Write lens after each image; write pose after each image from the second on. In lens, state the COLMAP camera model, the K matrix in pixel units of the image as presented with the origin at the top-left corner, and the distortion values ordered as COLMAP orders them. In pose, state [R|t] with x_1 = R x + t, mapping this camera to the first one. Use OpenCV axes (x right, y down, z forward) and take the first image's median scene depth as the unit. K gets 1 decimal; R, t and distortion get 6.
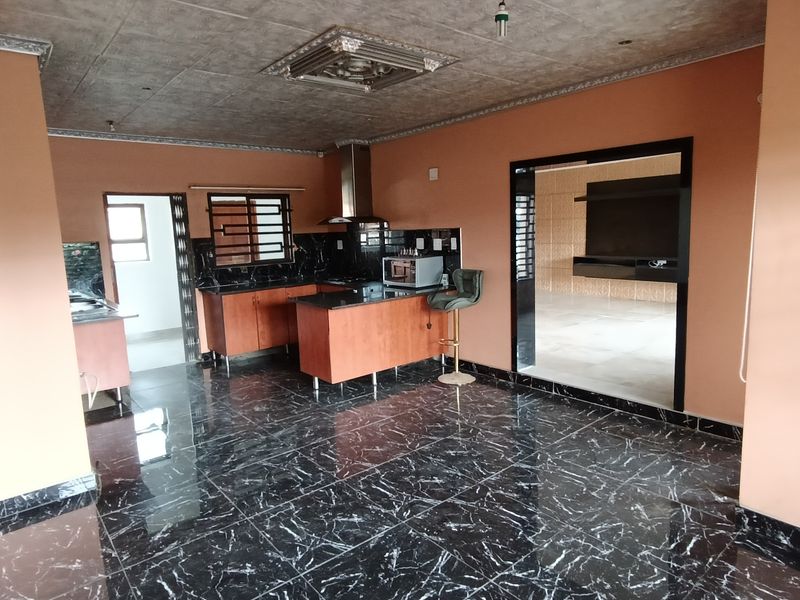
lens RADIAL K [[510.6, 0, 407.1], [0, 510.6, 300.0], [0, 0, 1]] dist [-0.001815, 0.002118]
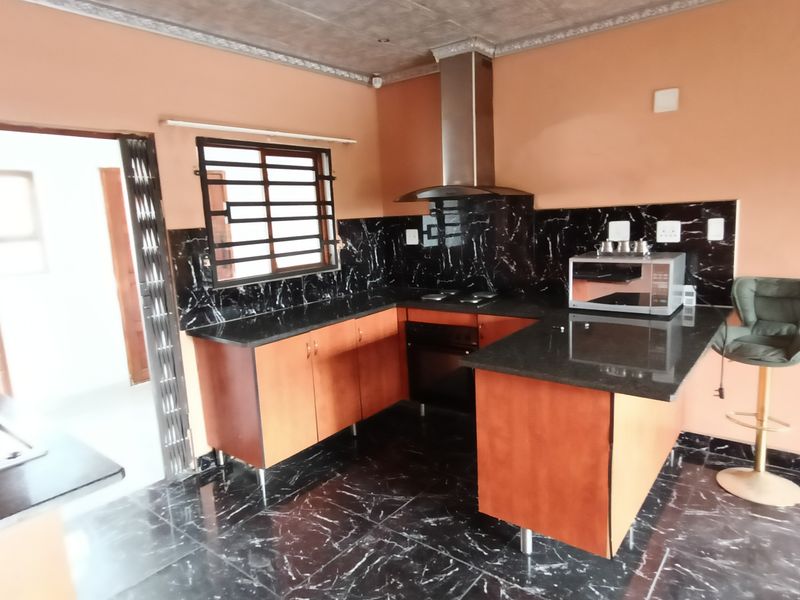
lens RADIAL K [[510.6, 0, 407.1], [0, 510.6, 300.0], [0, 0, 1]] dist [-0.001815, 0.002118]
pose [[0.978645, -0.045222, 0.200519, -0.295625], [0.041941, 0.998908, 0.020583, -0.053066], [-0.201231, -0.011734, 0.979473, 0.469448]]
